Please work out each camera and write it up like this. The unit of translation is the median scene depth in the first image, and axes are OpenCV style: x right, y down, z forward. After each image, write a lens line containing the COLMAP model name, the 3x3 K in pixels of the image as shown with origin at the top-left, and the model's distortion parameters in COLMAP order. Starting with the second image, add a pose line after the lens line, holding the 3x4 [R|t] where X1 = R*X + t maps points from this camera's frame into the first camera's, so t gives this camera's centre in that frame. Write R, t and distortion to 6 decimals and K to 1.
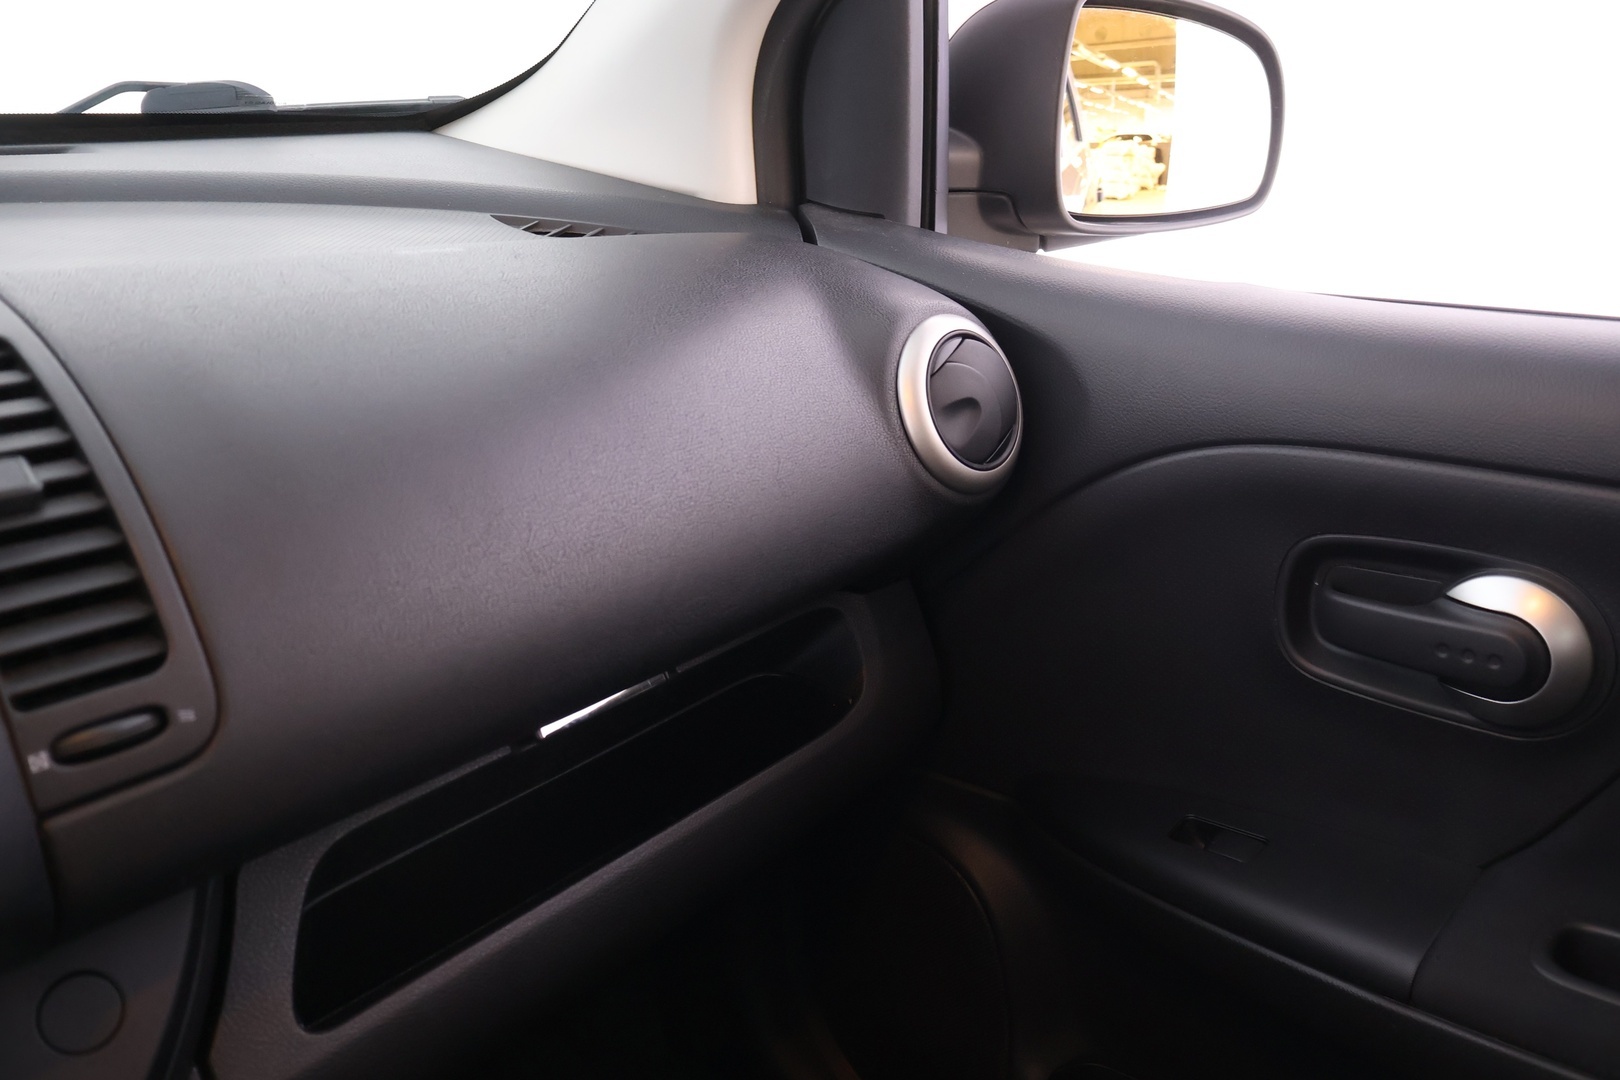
lens RADIAL K [[1358.9, 0, 799.6], [0, 1358.9, 535.9], [0, 0, 1]] dist [0.031701, -0.010309]
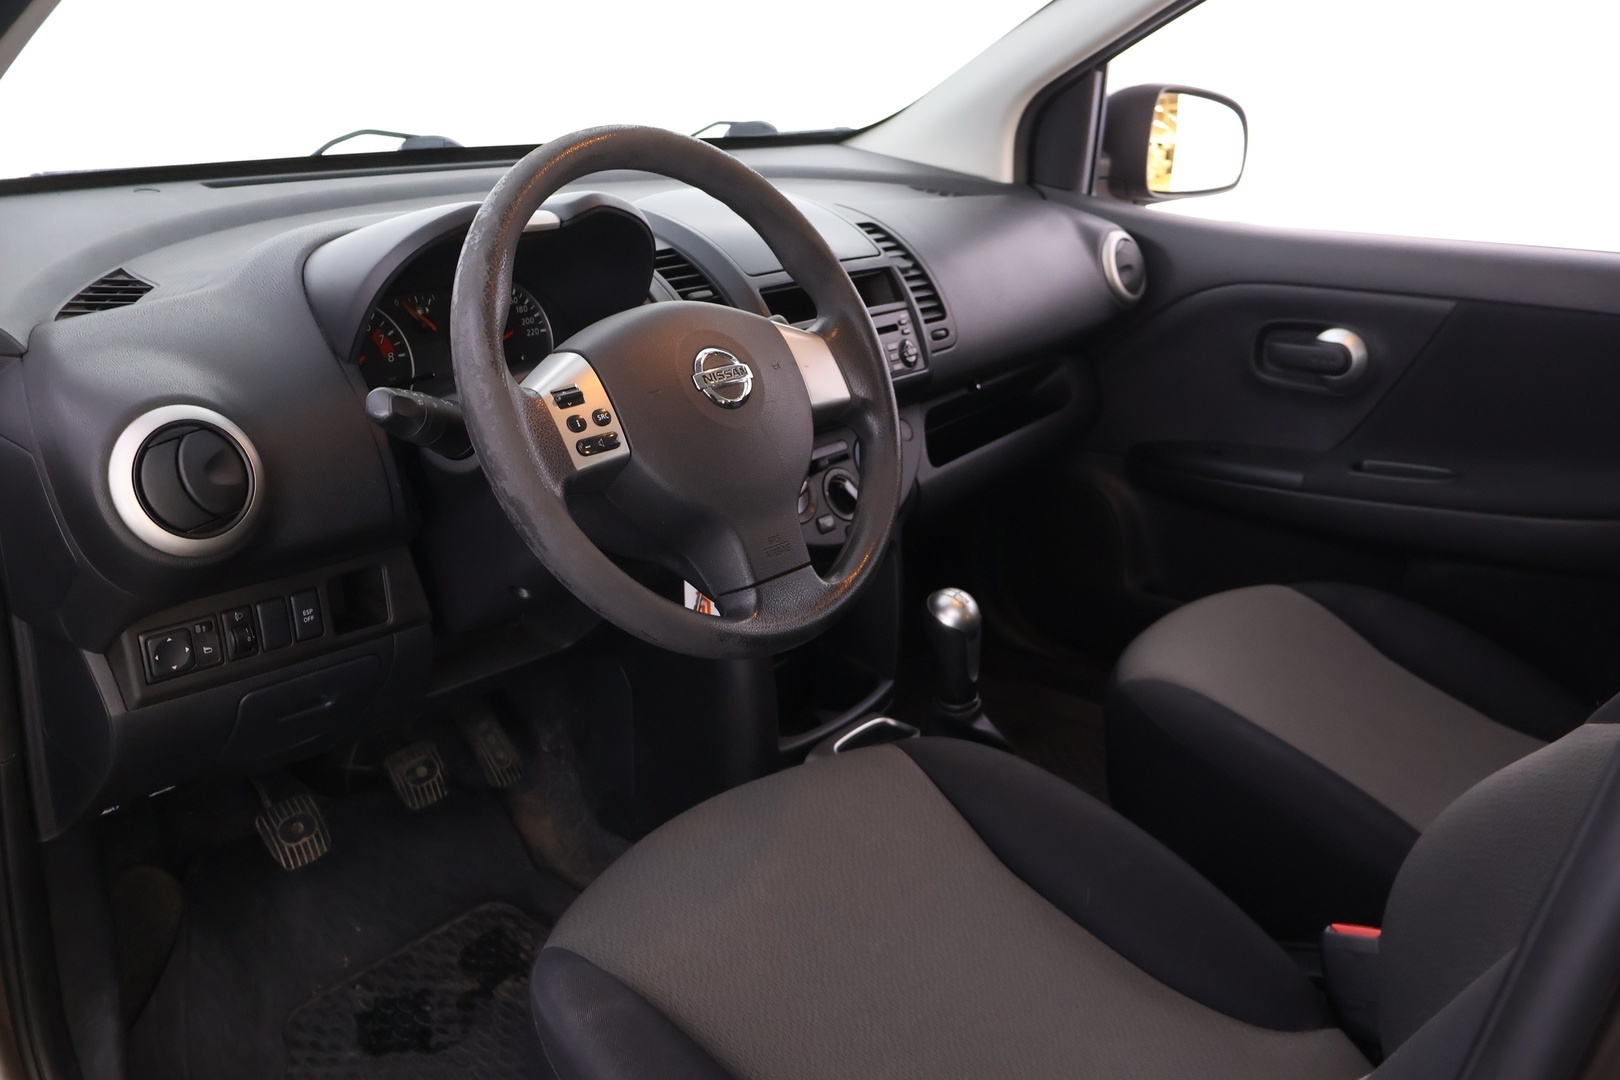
lens RADIAL K [[1358.9, 0, 817.0], [0, 1358.9, 536.8], [0, 0, 1]] dist [0.031701, -0.010309]
pose [[0.997840, 0.000911, 0.065684, -0.487962], [-0.002219, 0.999801, 0.019847, 0.278564], [-0.065653, -0.019950, 0.997643, -1.160931]]
